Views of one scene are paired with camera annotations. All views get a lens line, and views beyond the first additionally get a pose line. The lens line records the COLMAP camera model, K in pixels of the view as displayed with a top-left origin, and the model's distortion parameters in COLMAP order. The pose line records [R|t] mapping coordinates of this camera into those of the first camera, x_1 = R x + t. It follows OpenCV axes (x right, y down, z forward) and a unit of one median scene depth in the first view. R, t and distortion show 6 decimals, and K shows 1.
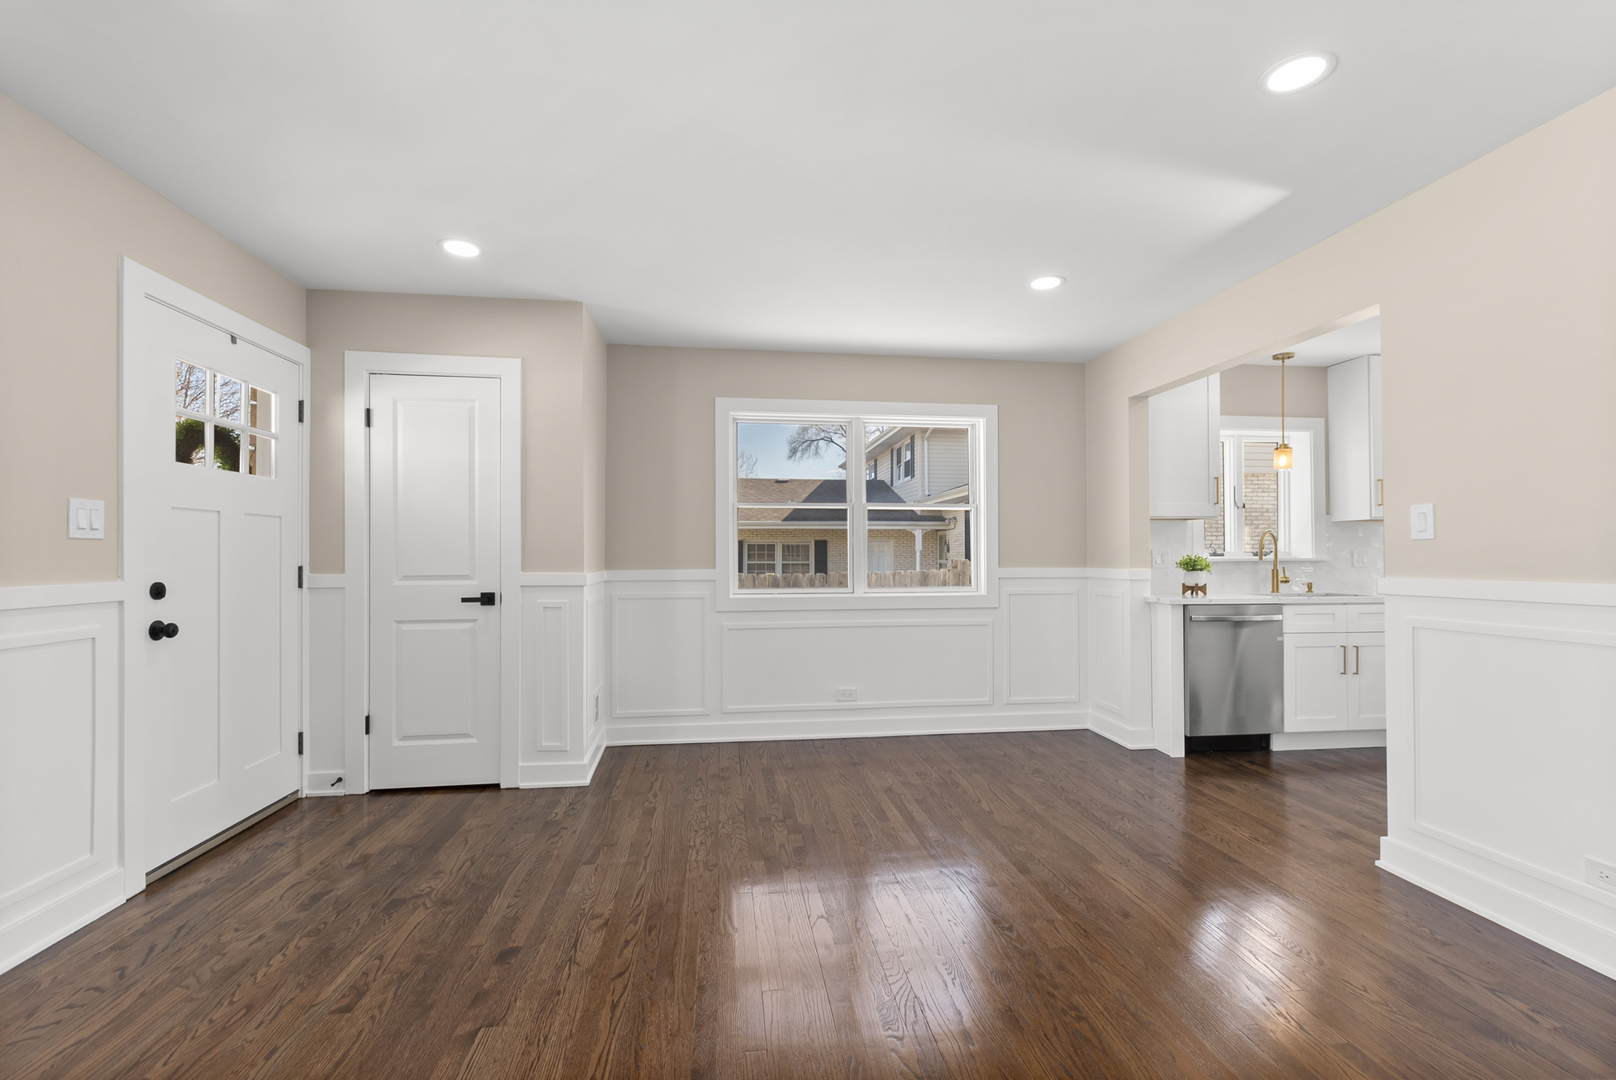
lens RADIAL K [[707.8, 0, 816.2], [0, 707.8, 547.8], [0, 0, 1]] dist [-0.000989, 0.000894]
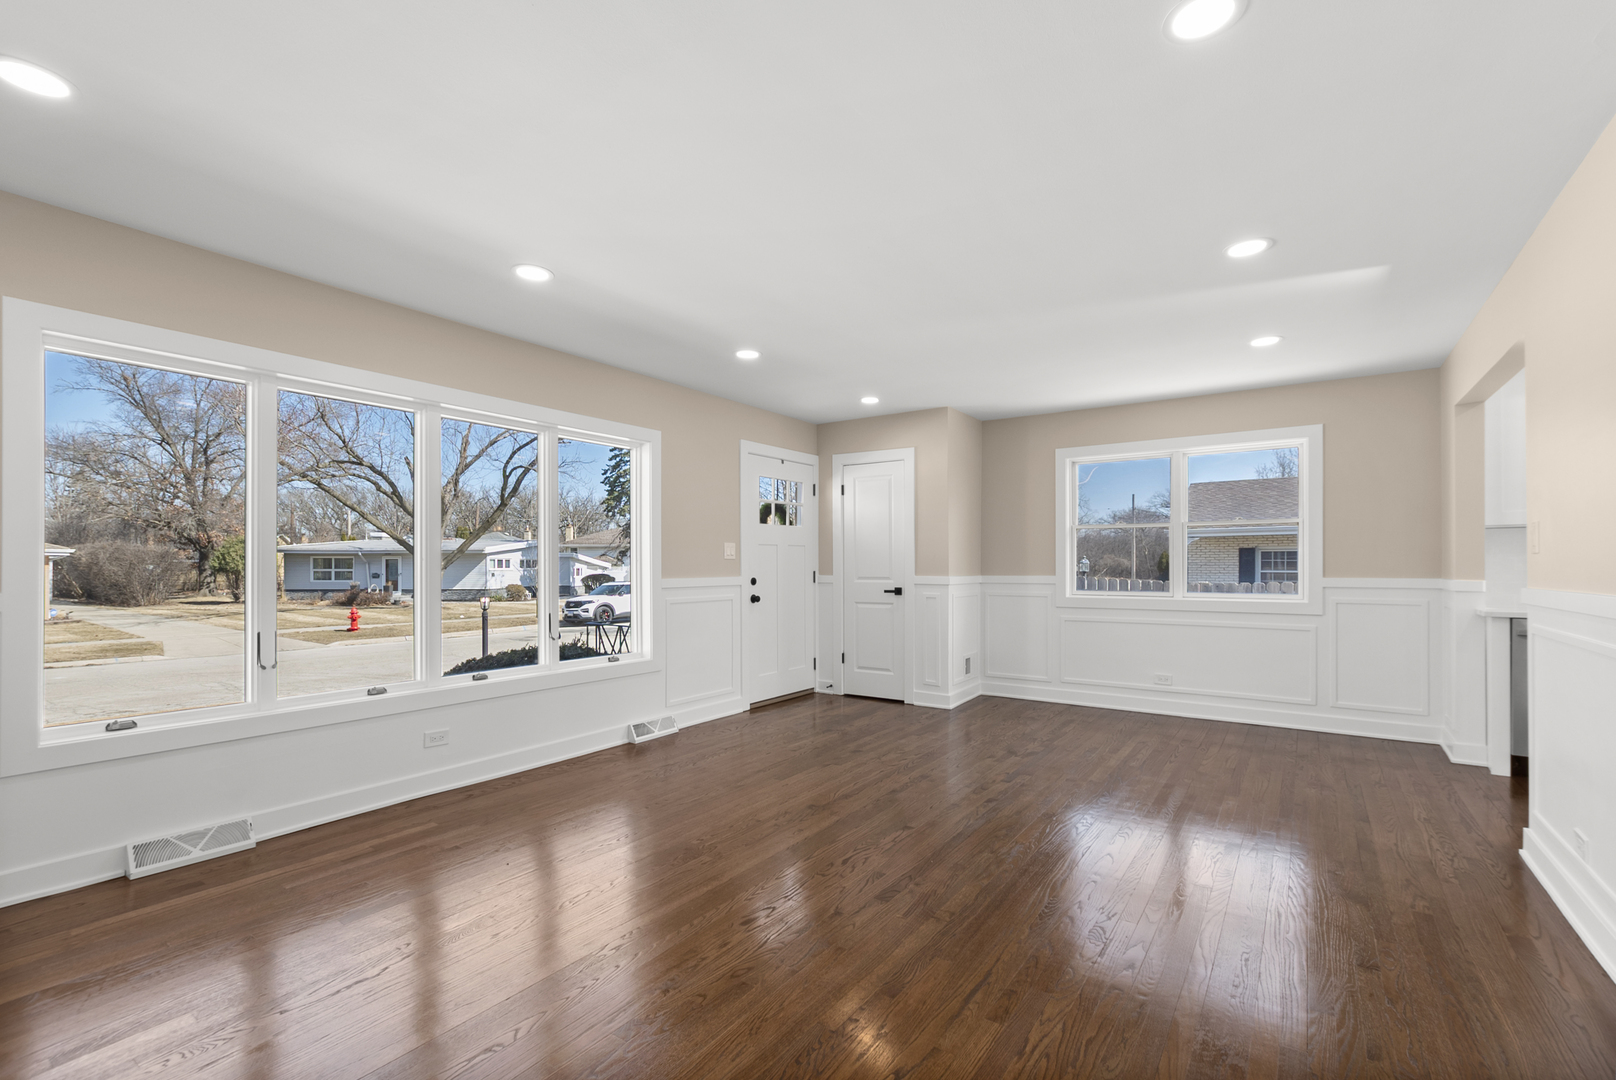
lens RADIAL K [[707.8, 0, 815.7], [0, 707.8, 565.2], [0, 0, 1]] dist [-0.000989, 0.000894]
pose [[0.737411, 0.001541, -0.675443, 0.552099], [0.007842, 0.999910, 0.010842, -0.010590], [0.675399, -0.013292, 0.737332, -0.397727]]
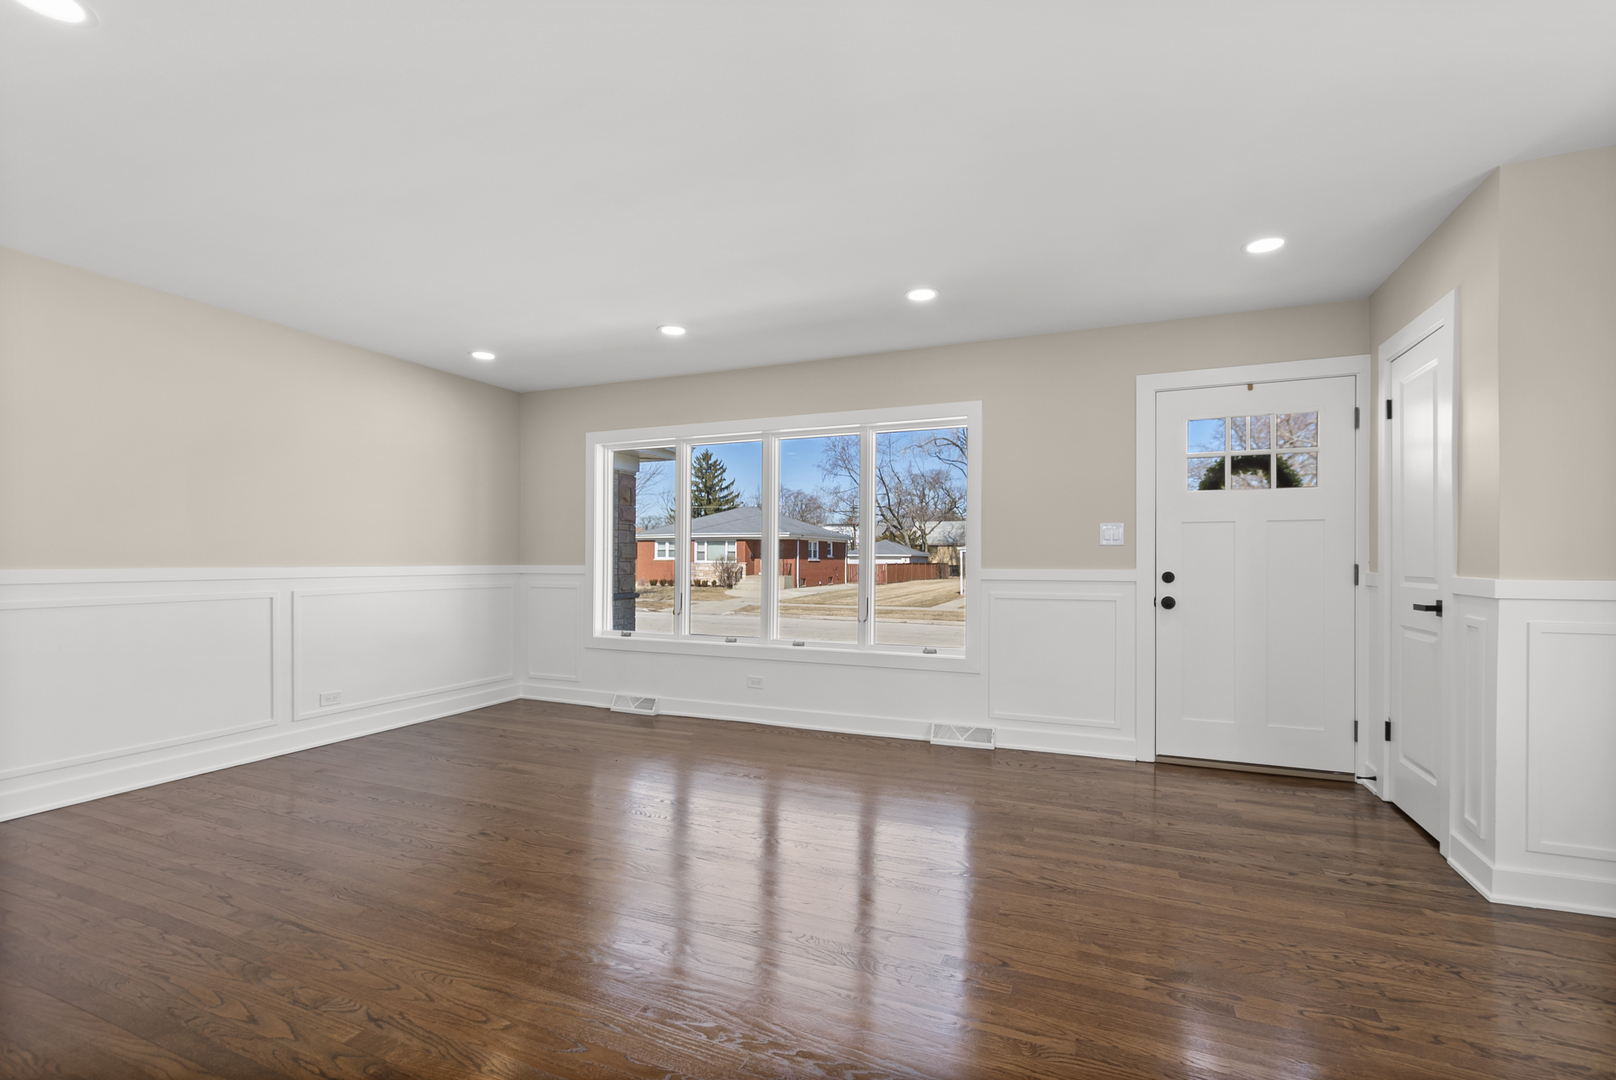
lens RADIAL K [[707.8, 0, 825.1], [0, 707.8, 556.3], [0, 0, 1]] dist [-0.000989, 0.000894]
pose [[-0.502652, -0.002687, -0.864485, 0.575585], [0.007790, 0.999940, -0.007638, 0.014987], [0.864454, -0.010573, -0.502601, 0.823162]]
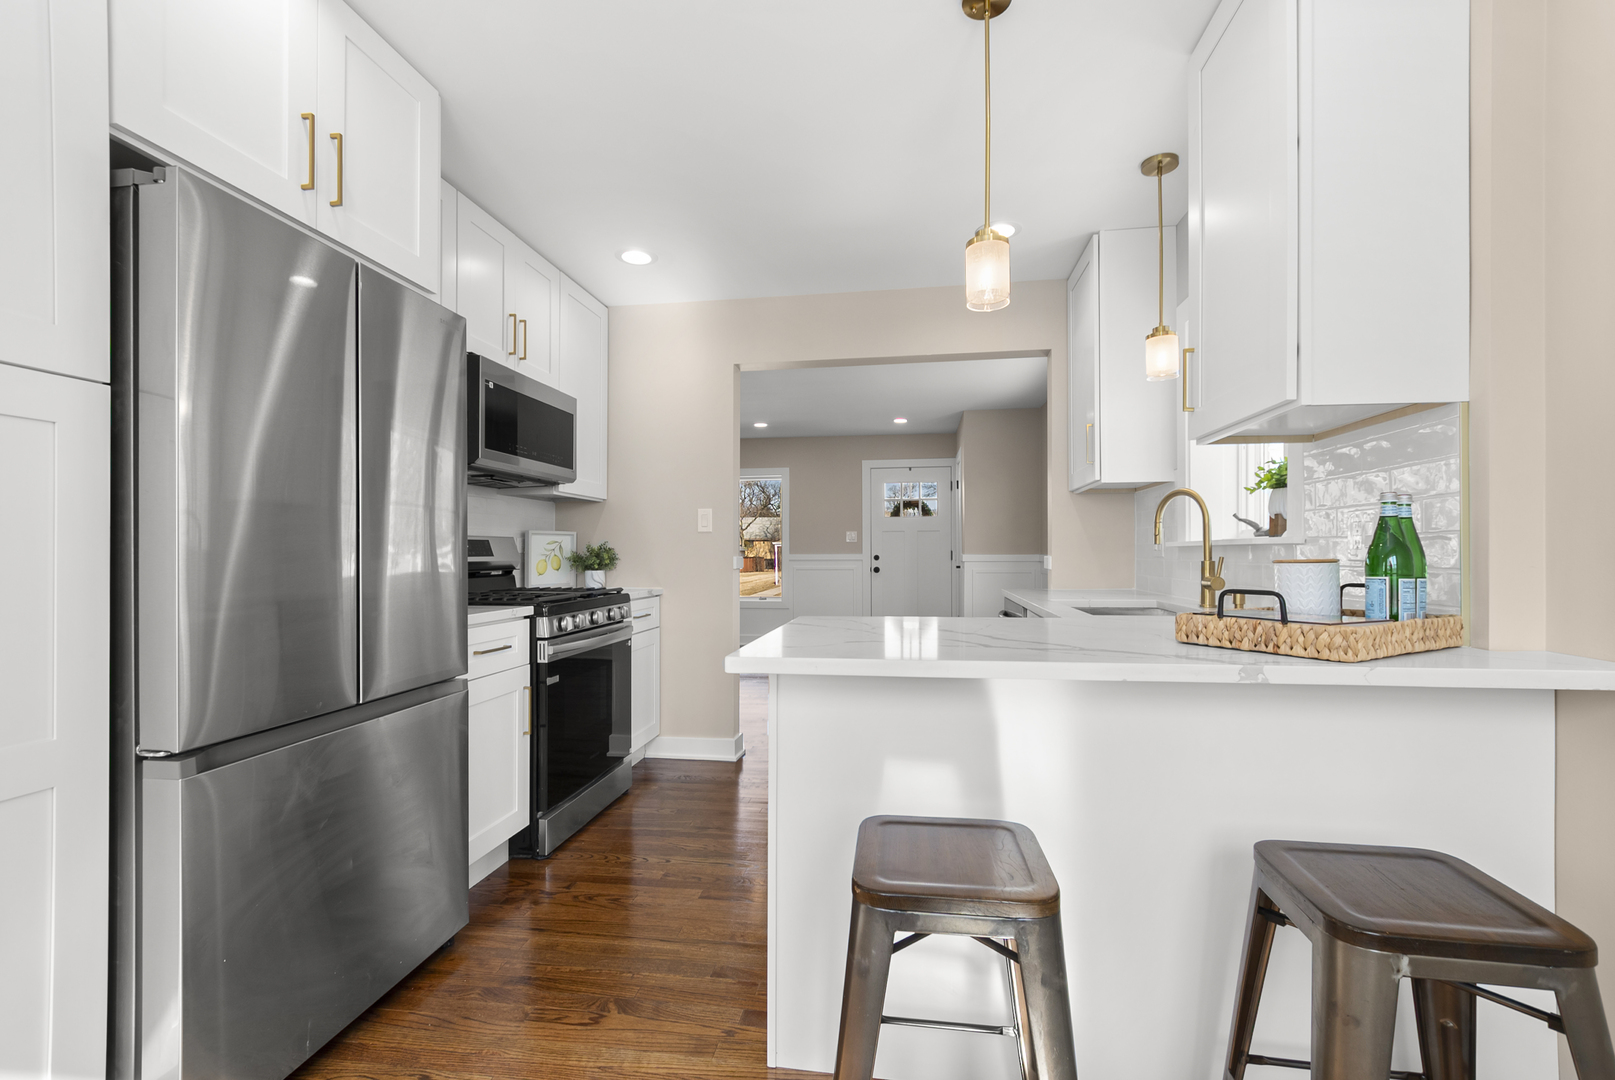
lens RADIAL K [[707.3, 0, 808.9], [0, 707.3, 548.8], [0, 0, 1]] dist [-0.000989, 0.000894]
pose [[-0.285925, -0.003032, -0.958247, 1.652340], [0.015961, 0.999841, -0.007926, 0.029472], [0.958119, -0.017560, -0.285831, 1.188098]]
